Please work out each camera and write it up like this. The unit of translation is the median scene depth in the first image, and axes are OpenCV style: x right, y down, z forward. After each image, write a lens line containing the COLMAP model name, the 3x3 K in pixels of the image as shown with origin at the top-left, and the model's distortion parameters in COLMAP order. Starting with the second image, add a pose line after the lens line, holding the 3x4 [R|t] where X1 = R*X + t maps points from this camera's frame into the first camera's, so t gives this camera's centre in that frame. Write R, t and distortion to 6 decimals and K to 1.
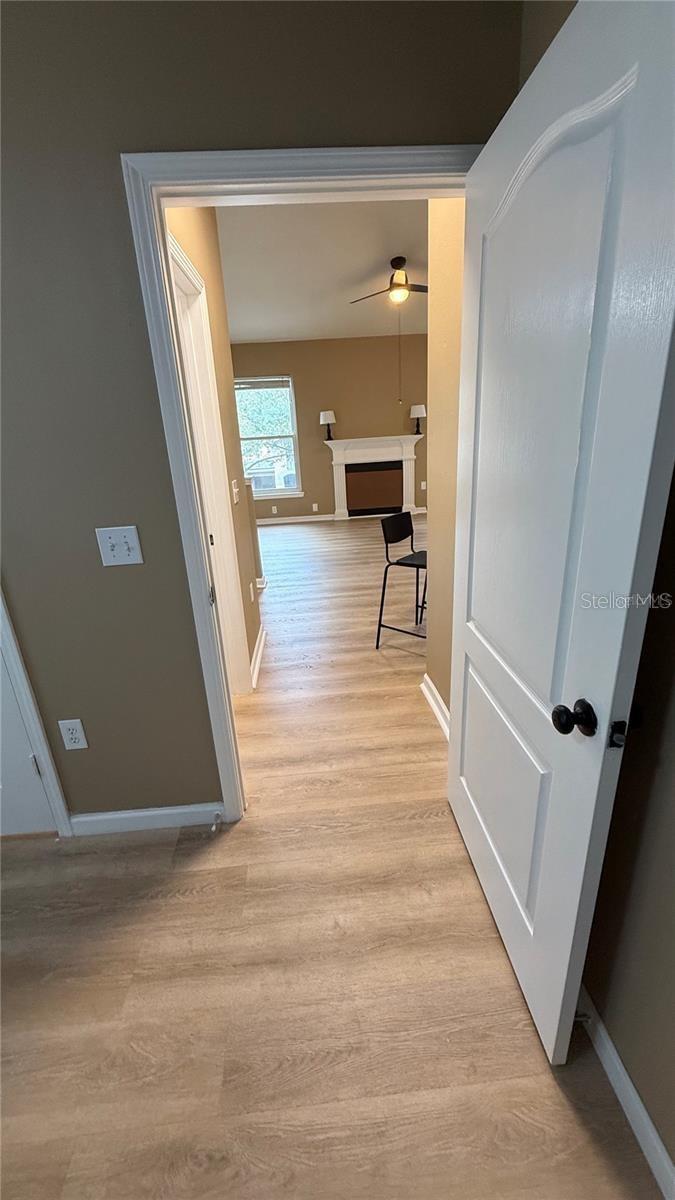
lens RADIAL K [[477.0, 0, 341.7], [0, 477.0, 597.4], [0, 0, 1]] dist [-0.000322, 0.000220]
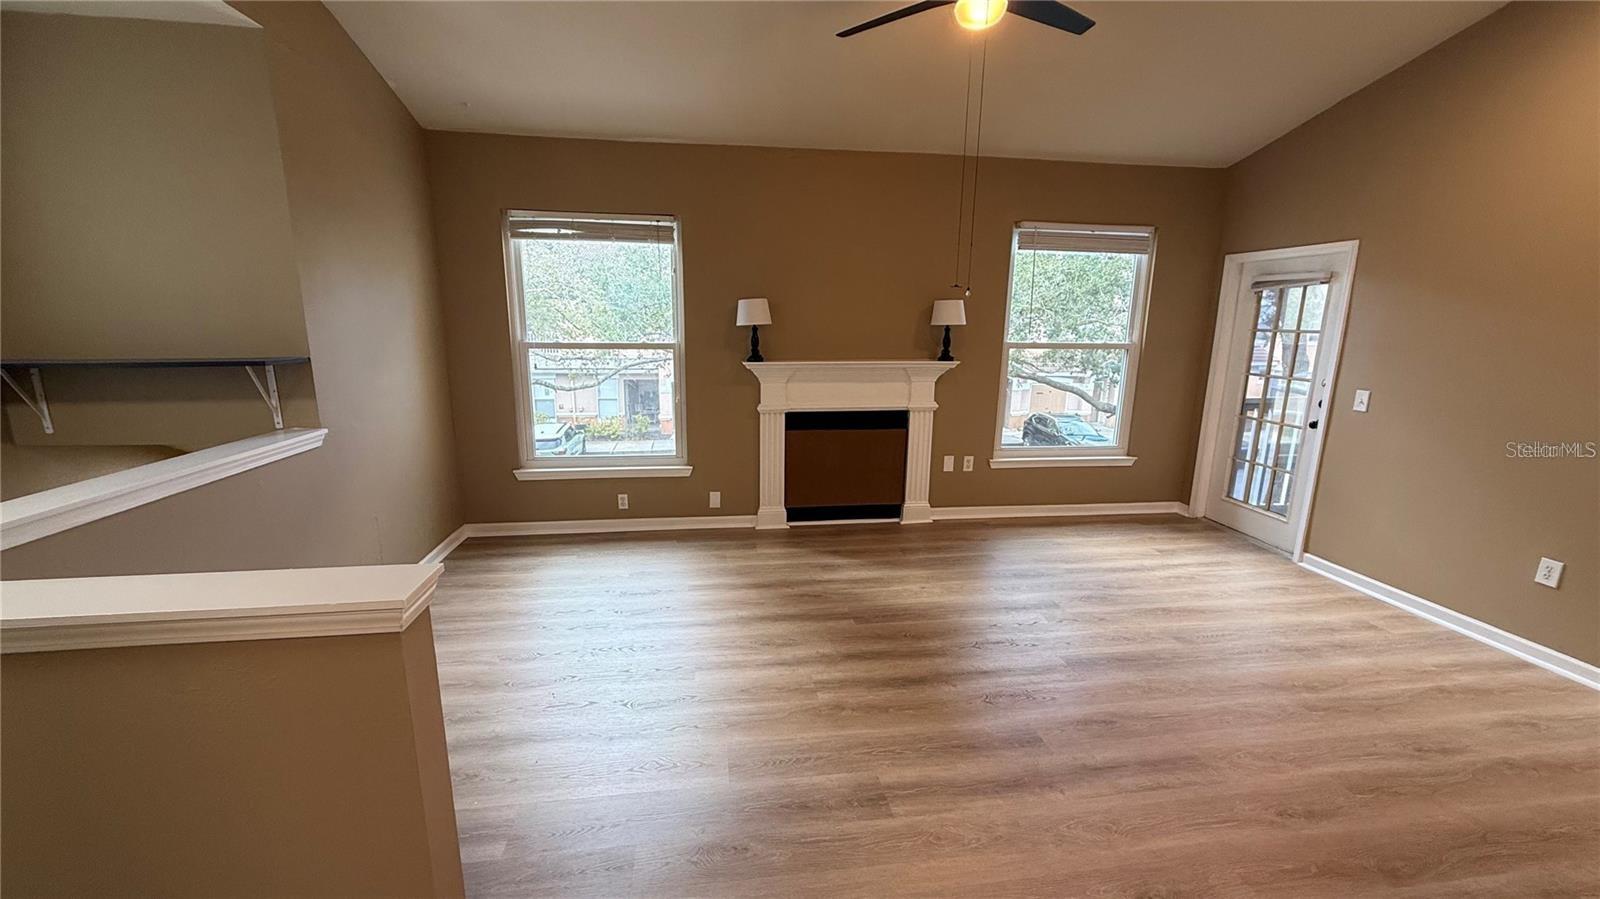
lens RADIAL K [[636.0, 0, 798.1], [0, 636.0, 452.9], [0, 0, 1]] dist [-0.000322, 0.000220]
pose [[0.995699, 0.051467, 0.077030, -0.026727], [-0.040743, 0.990030, -0.134837, -0.160153], [-0.083202, 0.131118, 0.987869, 0.404494]]
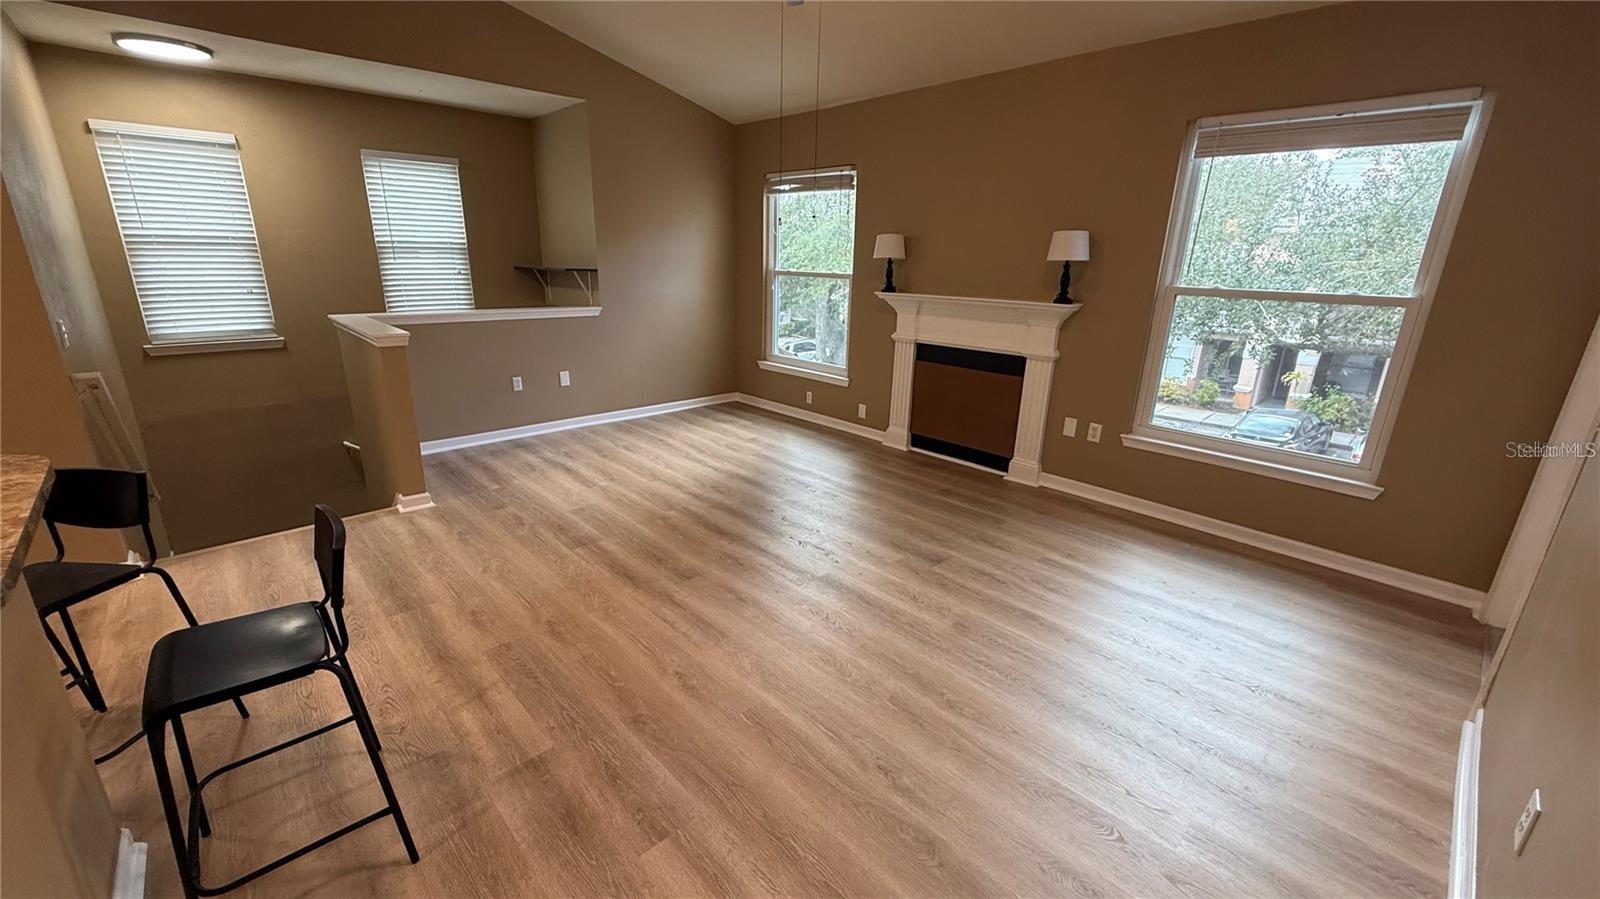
lens RADIAL K [[636.0, 0, 790.9], [0, 636.0, 452.3], [0, 0, 1]] dist [-0.000322, 0.000220]
pose [[0.620357, 0.297160, -0.725846, 0.440359], [-0.315033, 0.941919, 0.116371, -0.210403], [0.718269, 0.156474, 0.677942, 0.485346]]
